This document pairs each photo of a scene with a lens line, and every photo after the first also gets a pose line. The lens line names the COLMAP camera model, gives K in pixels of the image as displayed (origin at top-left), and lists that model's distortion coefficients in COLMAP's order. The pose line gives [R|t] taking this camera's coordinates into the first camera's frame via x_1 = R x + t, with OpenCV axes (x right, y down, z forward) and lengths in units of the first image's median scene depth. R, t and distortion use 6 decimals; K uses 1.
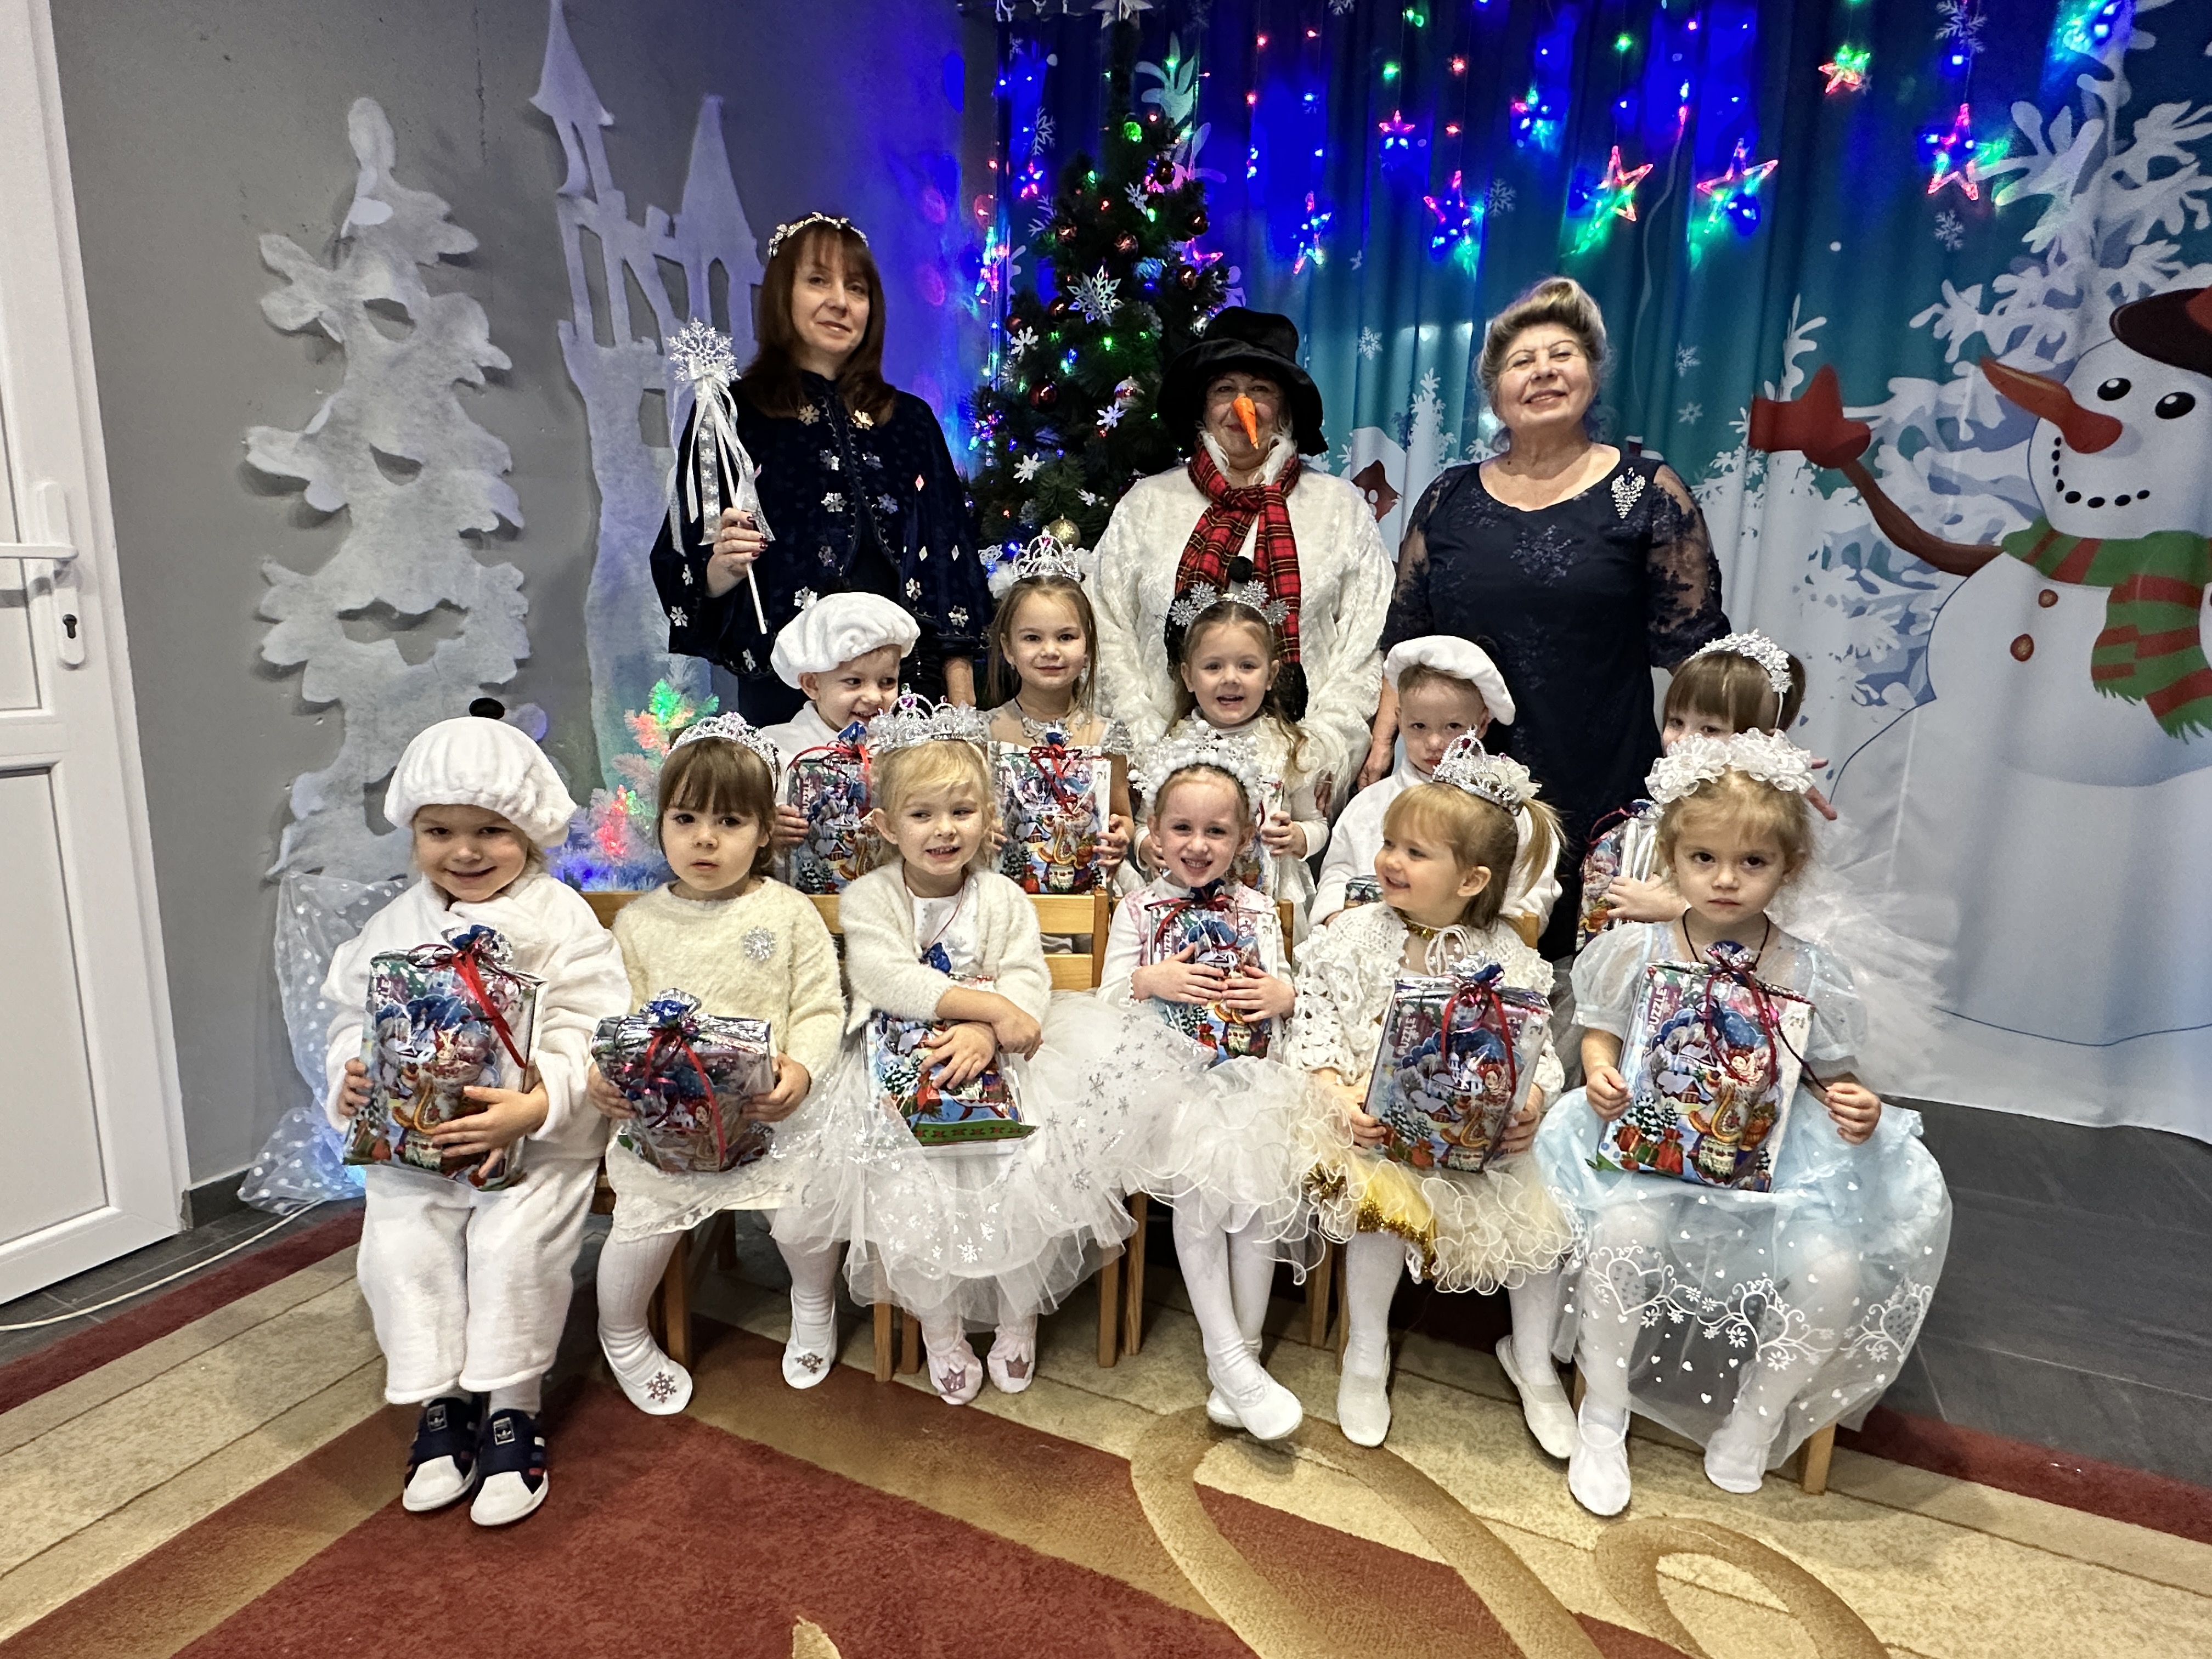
lens RADIAL K [[1189.8, 0, 1097.5], [0, 1189.8, 822.9], [0, 0, 1]] dist [-0.001129, 0.004022]
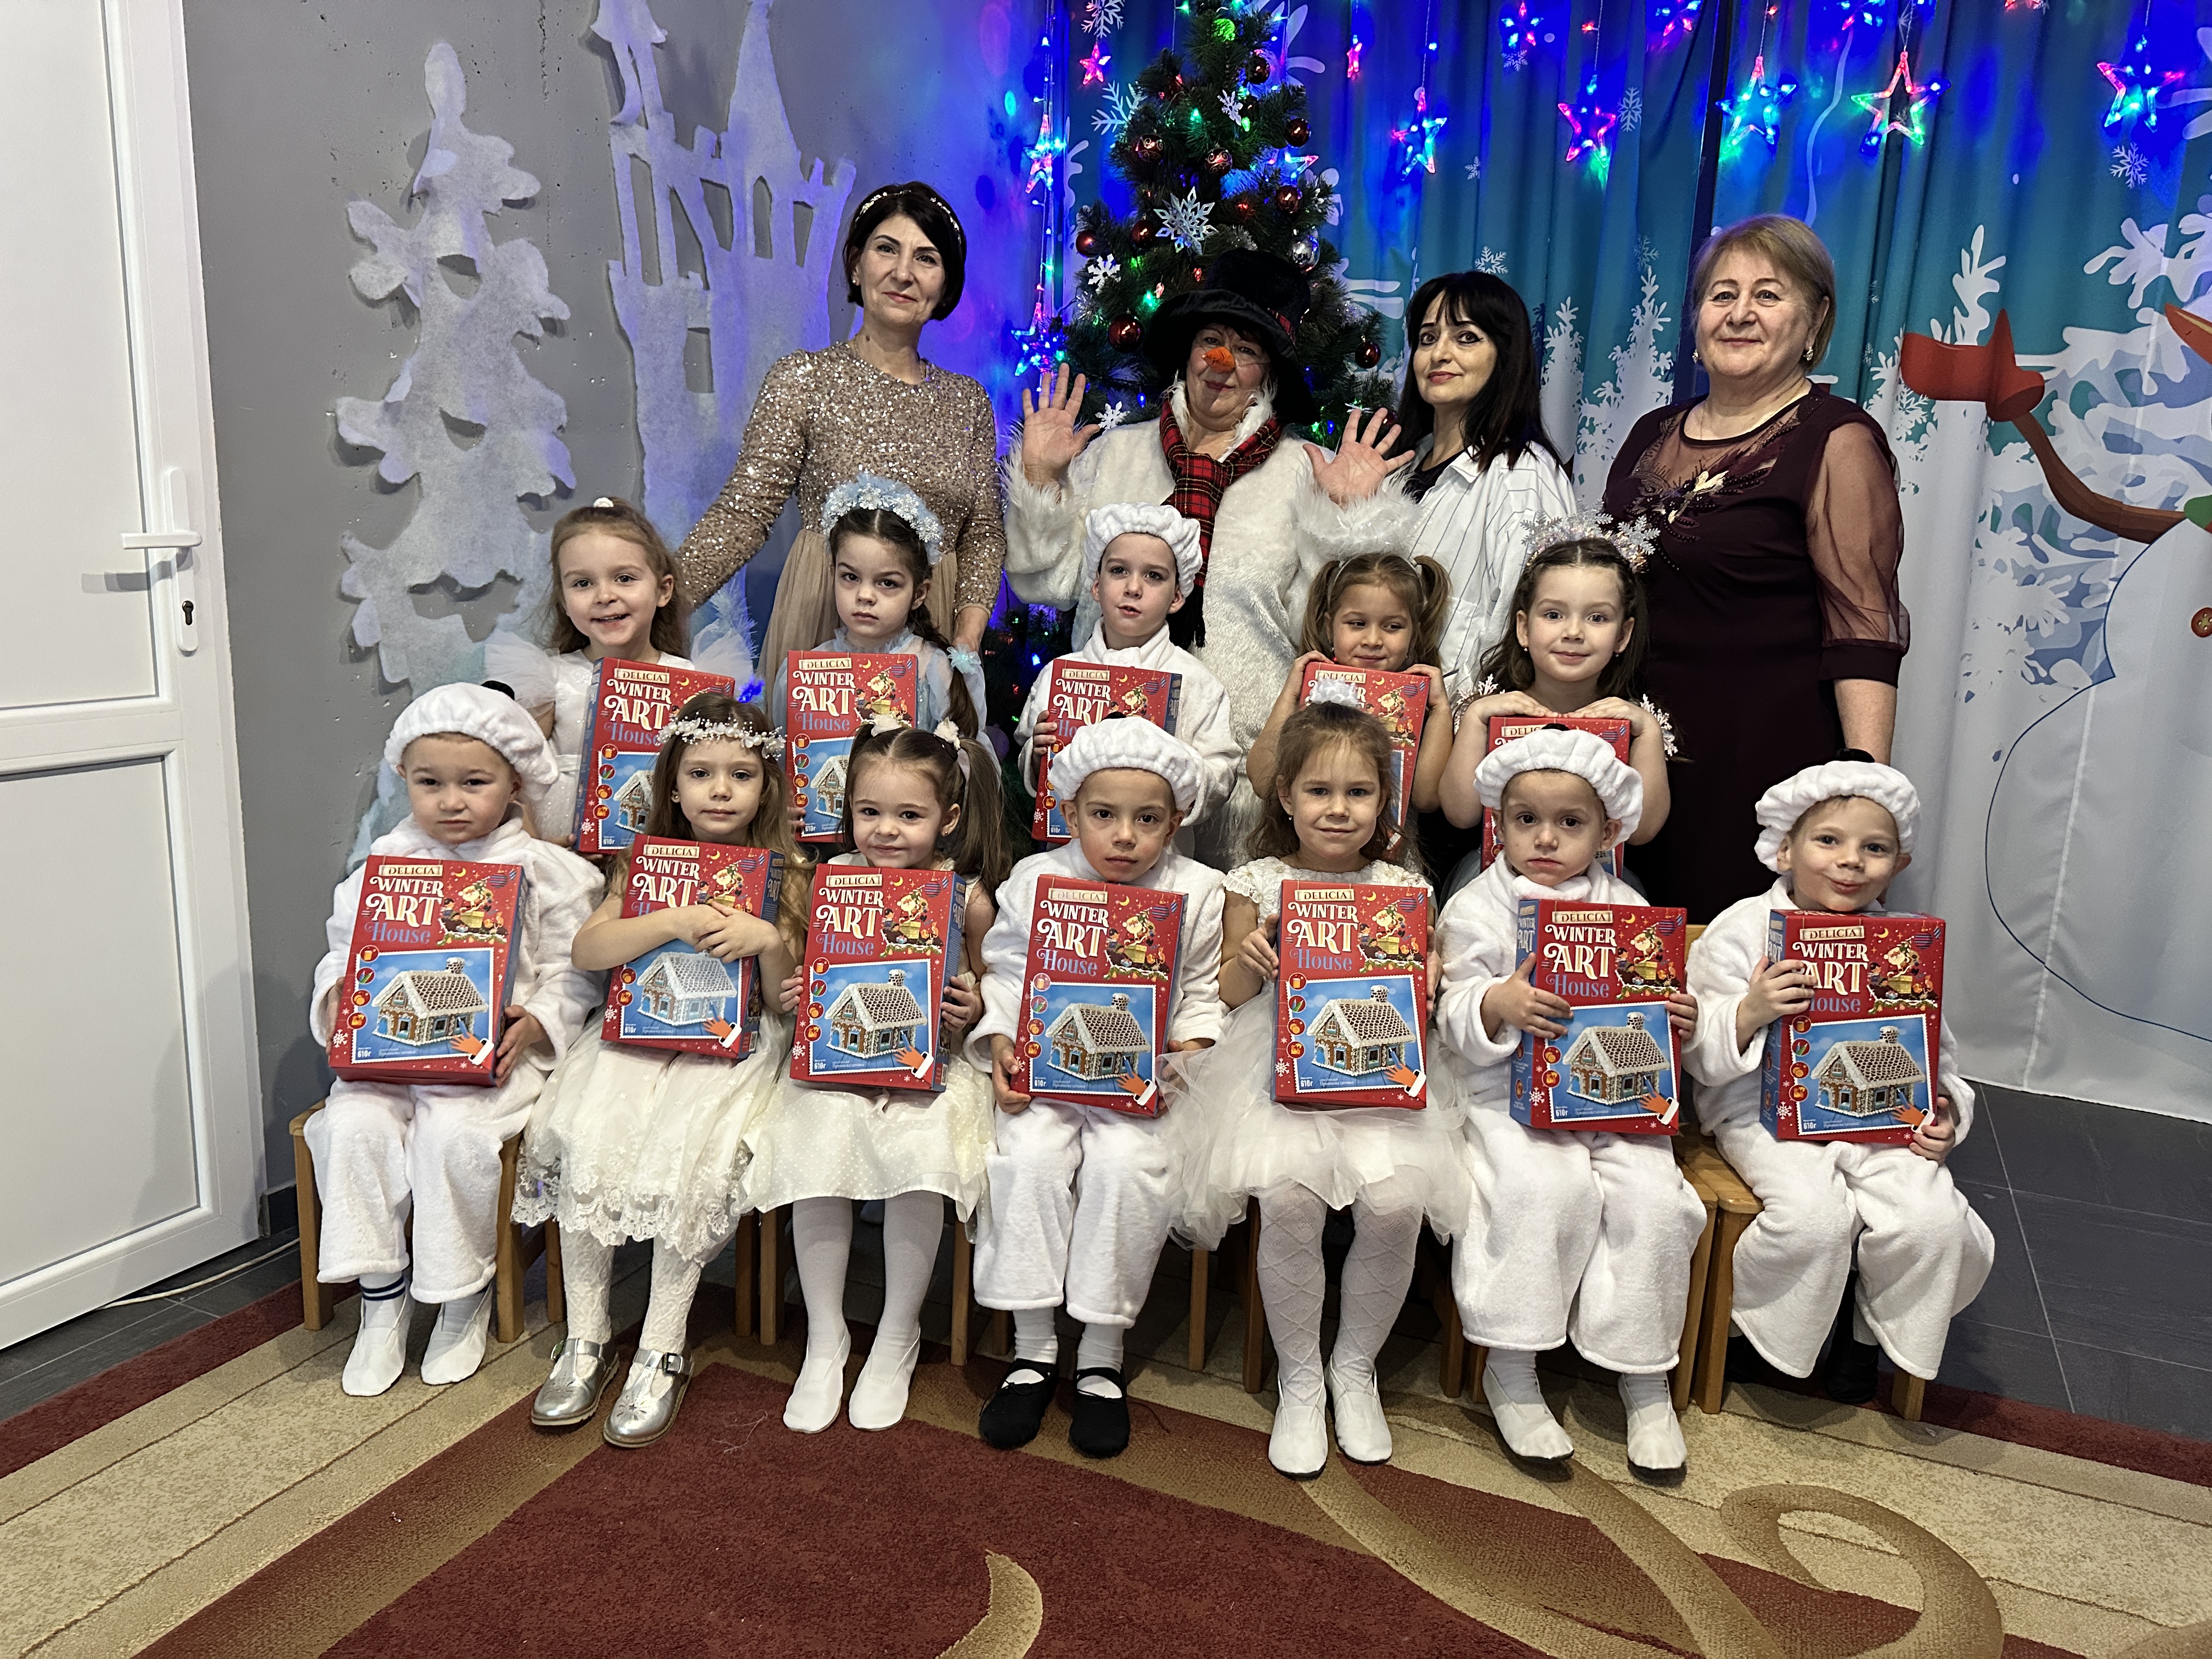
lens RADIAL K [[1587.4, 0, 1093.8], [0, 1587.4, 834.5], [0, 0, 1]] dist [0.017490, -0.012258]
pose [[0.999961, 0.003207, 0.008177, -0.089856], [-0.003391, 0.999740, 0.022570, -0.010191], [-0.008103, -0.022597, 0.999712, -0.234470]]
